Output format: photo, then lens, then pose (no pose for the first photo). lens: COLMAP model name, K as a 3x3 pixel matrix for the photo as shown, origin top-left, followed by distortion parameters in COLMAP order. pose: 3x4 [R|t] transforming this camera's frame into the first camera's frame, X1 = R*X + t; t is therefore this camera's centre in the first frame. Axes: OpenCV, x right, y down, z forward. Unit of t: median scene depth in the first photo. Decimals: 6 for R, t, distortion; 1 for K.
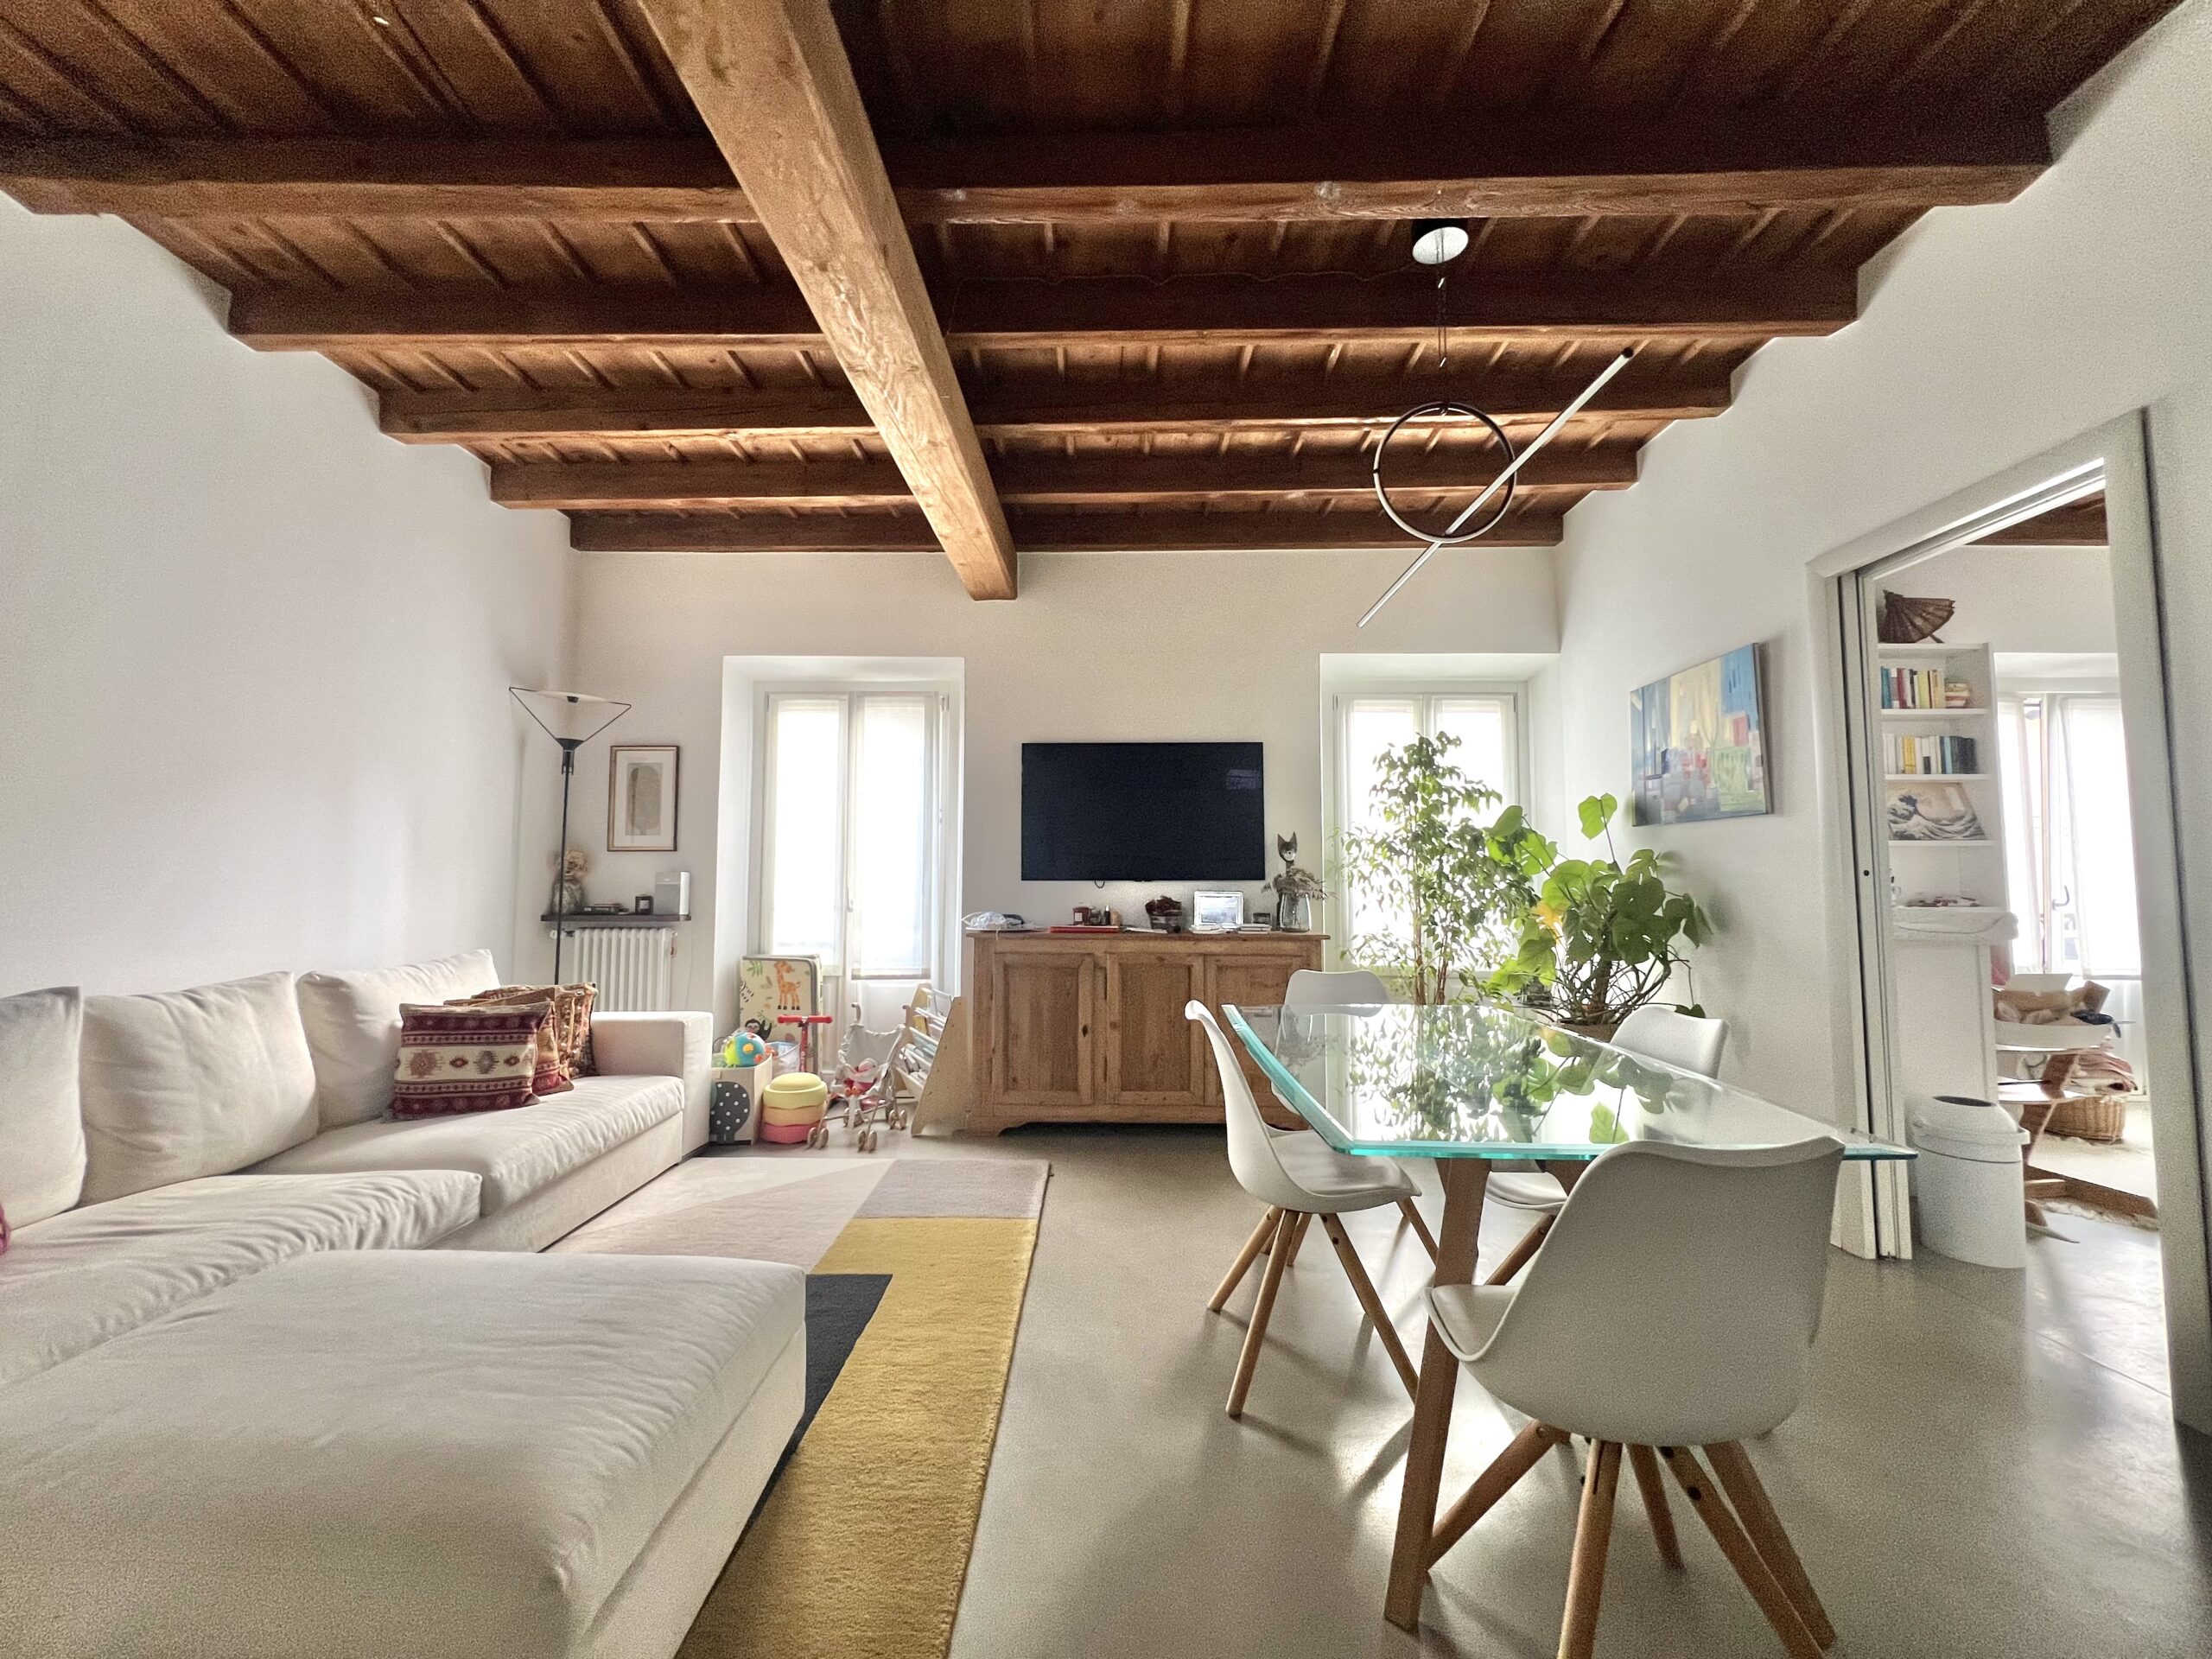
lens RADIAL K [[882.5, 0, 1102.6], [0, 882.5, 824.9], [0, 0, 1]] dist [-0.002084, 0.000225]
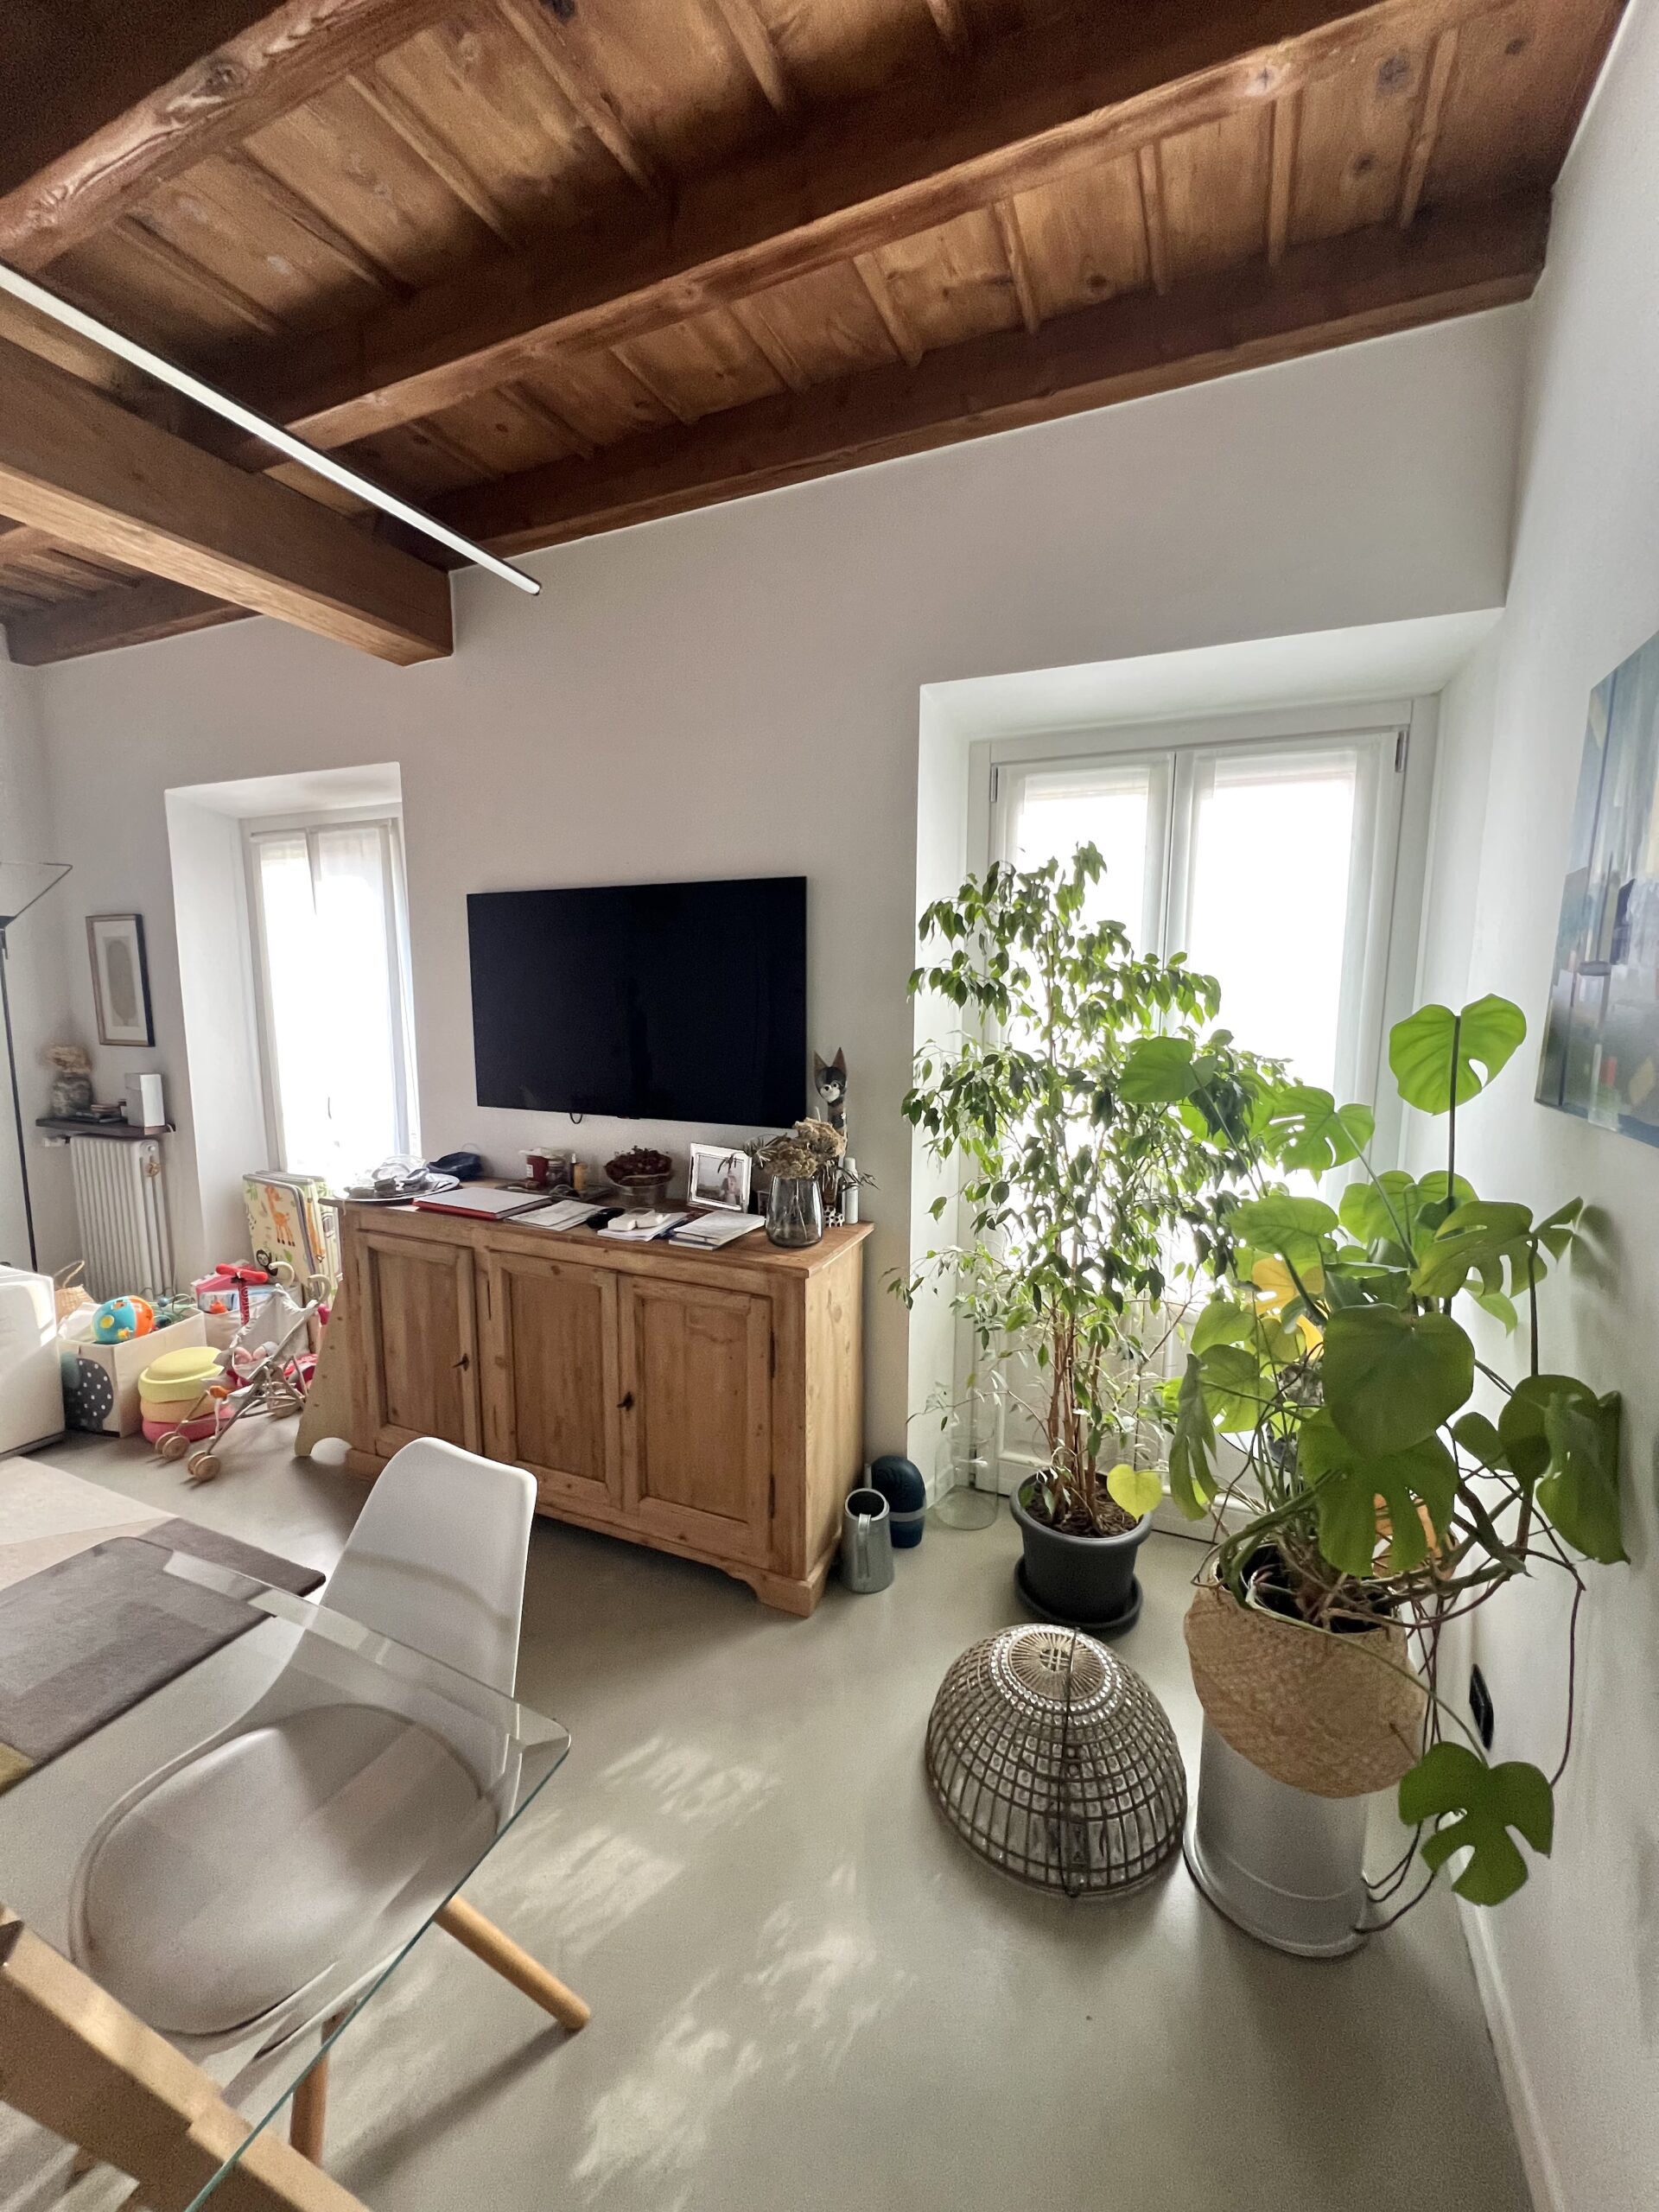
lens RADIAL K [[882.5, 0, 833.6], [0, 882.5, 1103.1], [0, 0, 1]] dist [-0.002084, 0.000225]
pose [[0.921655, 0.053226, -0.384343, 0.462359], [0.023908, 0.980874, 0.193168, -0.069050], [0.387274, -0.187223, 0.902755, 0.556348]]
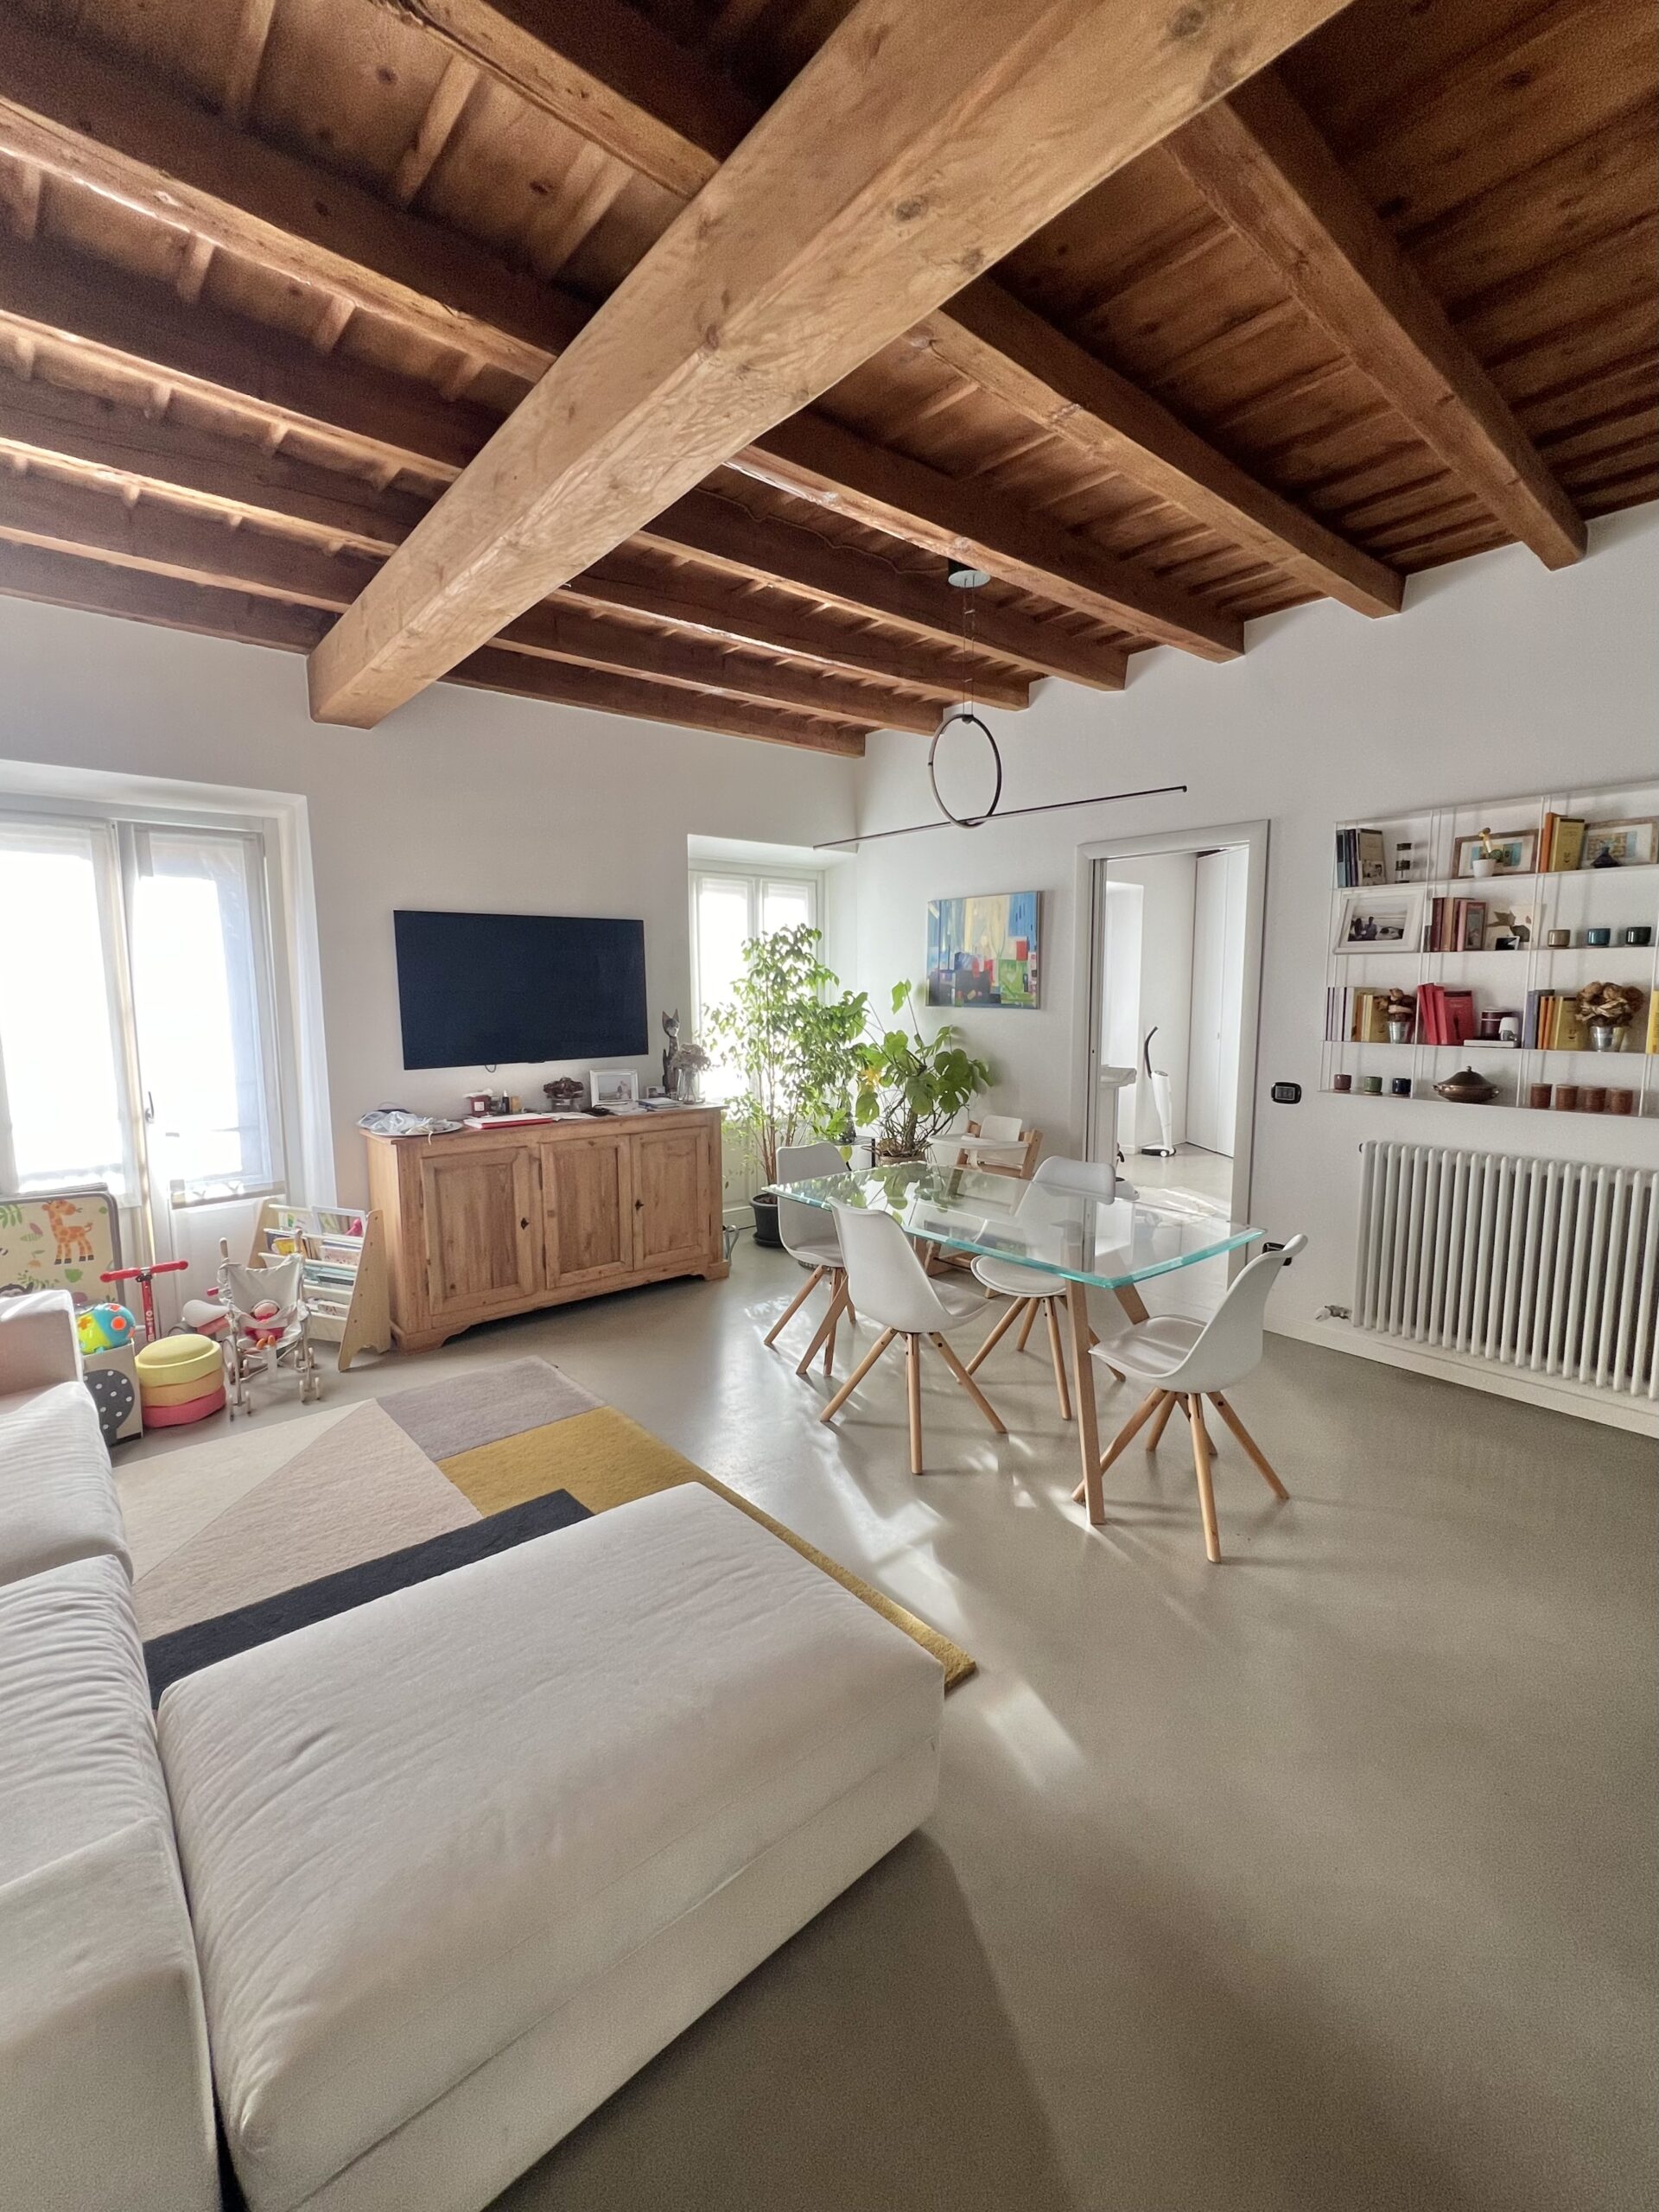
lens RADIAL K [[946.9, 0, 835.7], [0, 946.9, 1102.4], [0, 0, 1]] dist [-0.001803, 0.000659]
pose [[0.748267, -0.089119, 0.657384, -0.439537], [-0.037556, 0.983656, 0.176099, -0.097965], [-0.662333, -0.156458, 0.732691, 0.017512]]
